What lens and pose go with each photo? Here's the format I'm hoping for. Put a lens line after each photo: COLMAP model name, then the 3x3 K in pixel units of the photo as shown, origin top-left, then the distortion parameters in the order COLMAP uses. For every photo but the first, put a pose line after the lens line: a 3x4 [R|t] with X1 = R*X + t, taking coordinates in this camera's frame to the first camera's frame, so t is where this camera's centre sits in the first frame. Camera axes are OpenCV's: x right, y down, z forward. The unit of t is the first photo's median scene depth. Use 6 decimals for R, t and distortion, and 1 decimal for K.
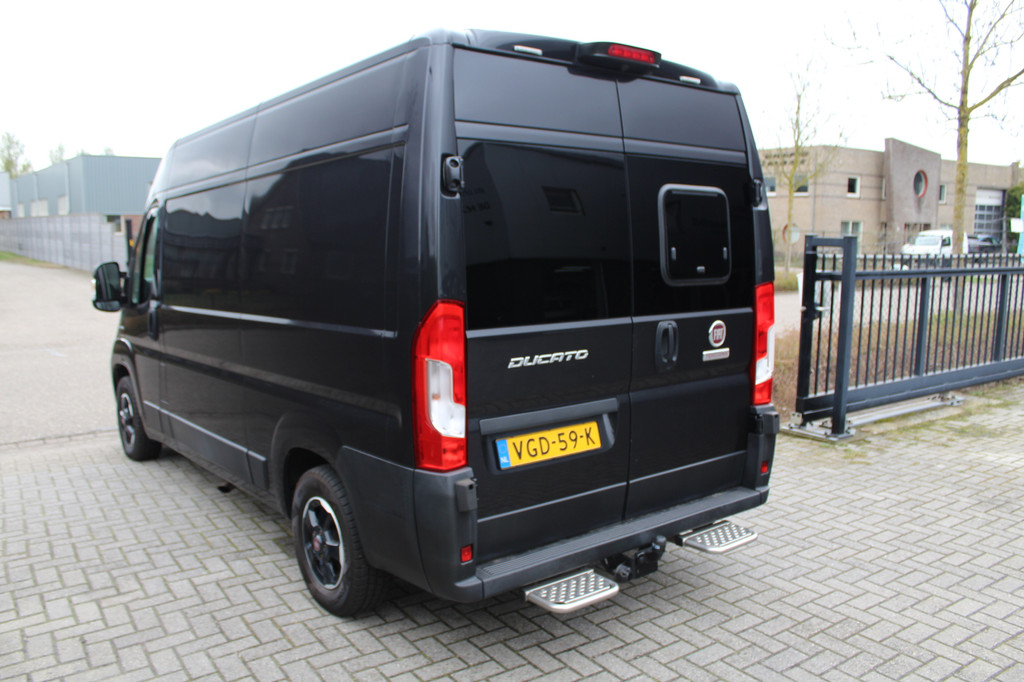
lens RADIAL K [[840.3, 0, 512.0], [0, 840.3, 341.0], [0, 0, 1]] dist [-0.138276, 0.107702]
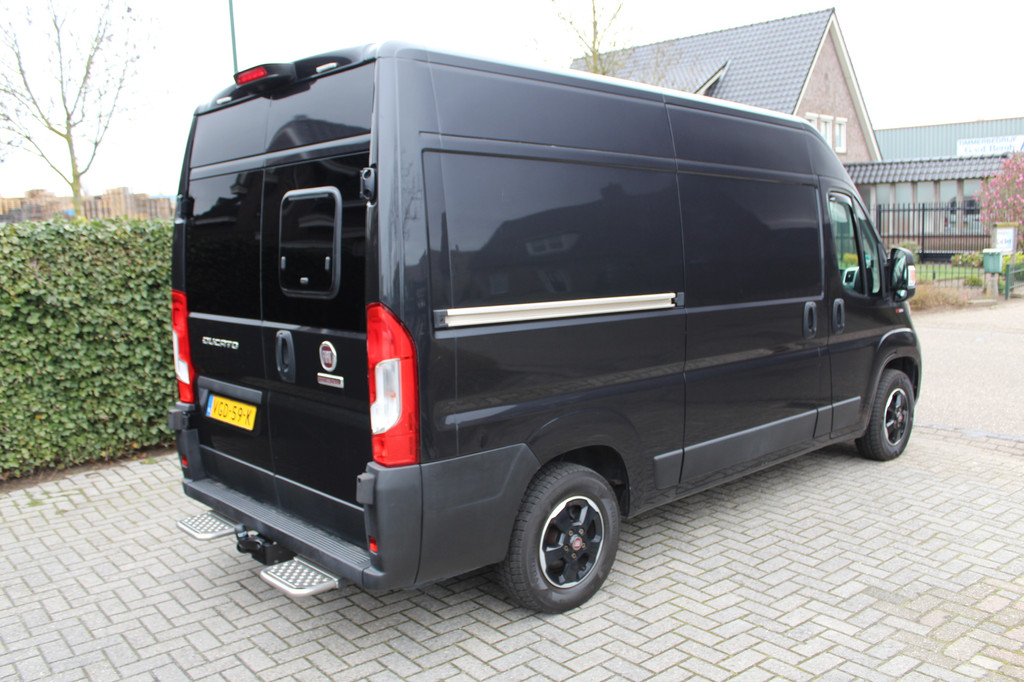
lens RADIAL K [[867.4, 0, 512.0], [0, 867.4, 341.0], [0, 0, 1]] dist [-0.108122, 0.001999]
pose [[0.078113, 0.125557, -0.989006, 1.291951], [-0.090739, 0.988815, 0.118366, -0.166629], [0.992806, 0.080496, 0.088633, 1.251709]]
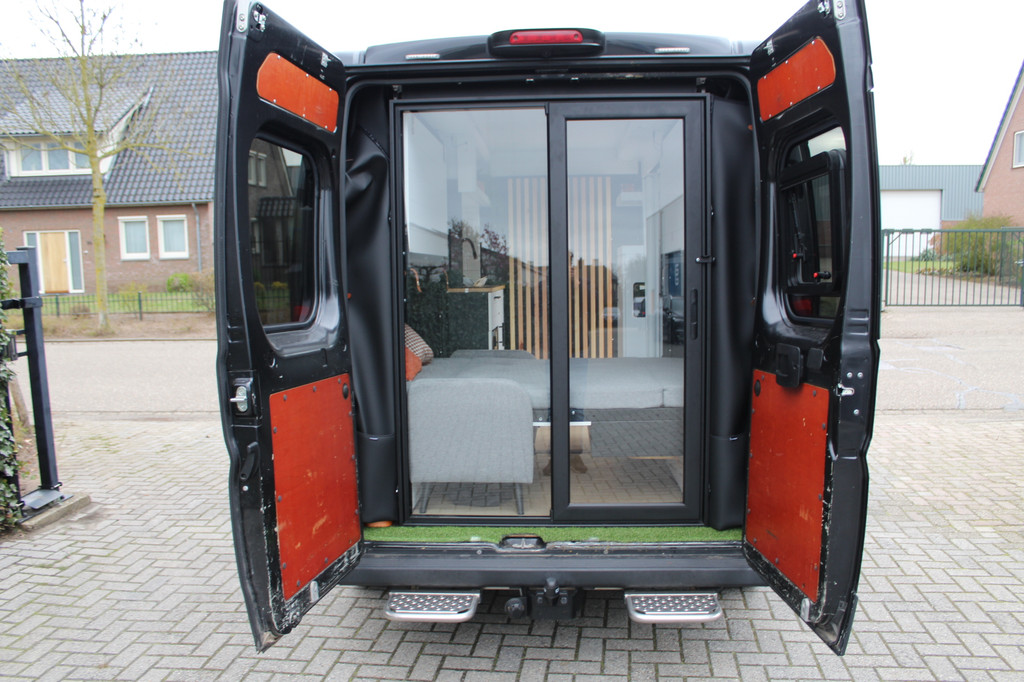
lens RADIAL K [[841.9, 0, 512.0], [0, 841.9, 341.0], [0, 0, 1]] dist [-0.101992, 0.008525]
pose [[0.749777, 0.060971, -0.658875, 0.727747], [-0.065193, 0.997708, 0.018139, -0.031387], [0.658471, 0.029353, 0.752033, 0.300081]]
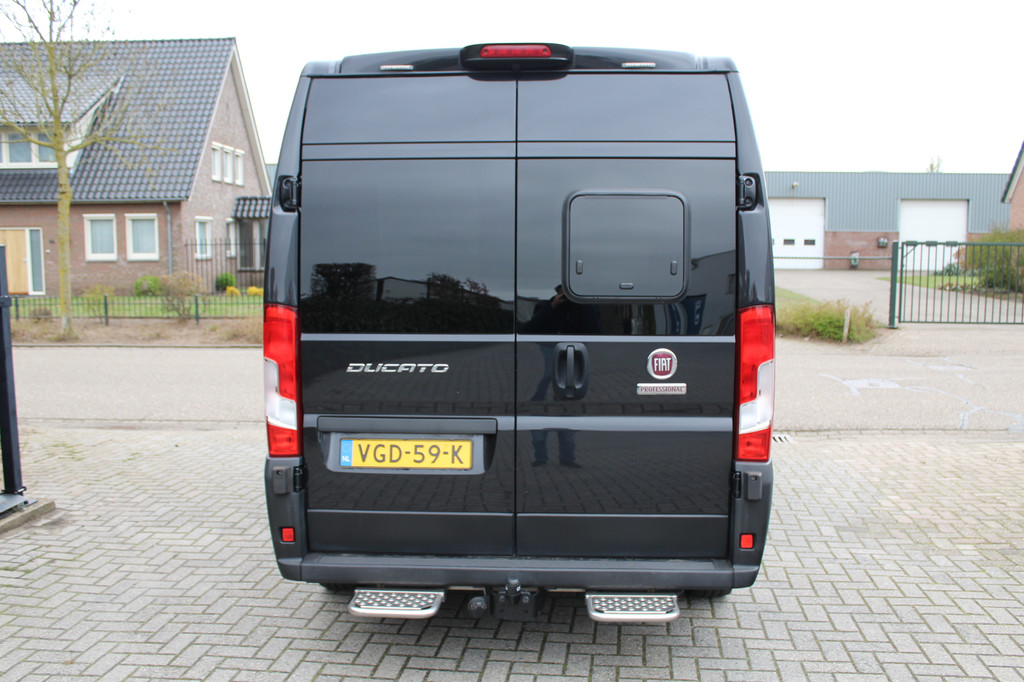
lens RADIAL K [[911.2, 0, 512.0], [0, 911.2, 341.0], [0, 0, 1]] dist [-0.090658, 0.001418]
pose [[0.752344, 0.062133, -0.655833, 0.821558], [-0.081078, 0.996707, 0.001417, -0.023332], [0.653762, 0.052108, 0.754904, 0.243059]]
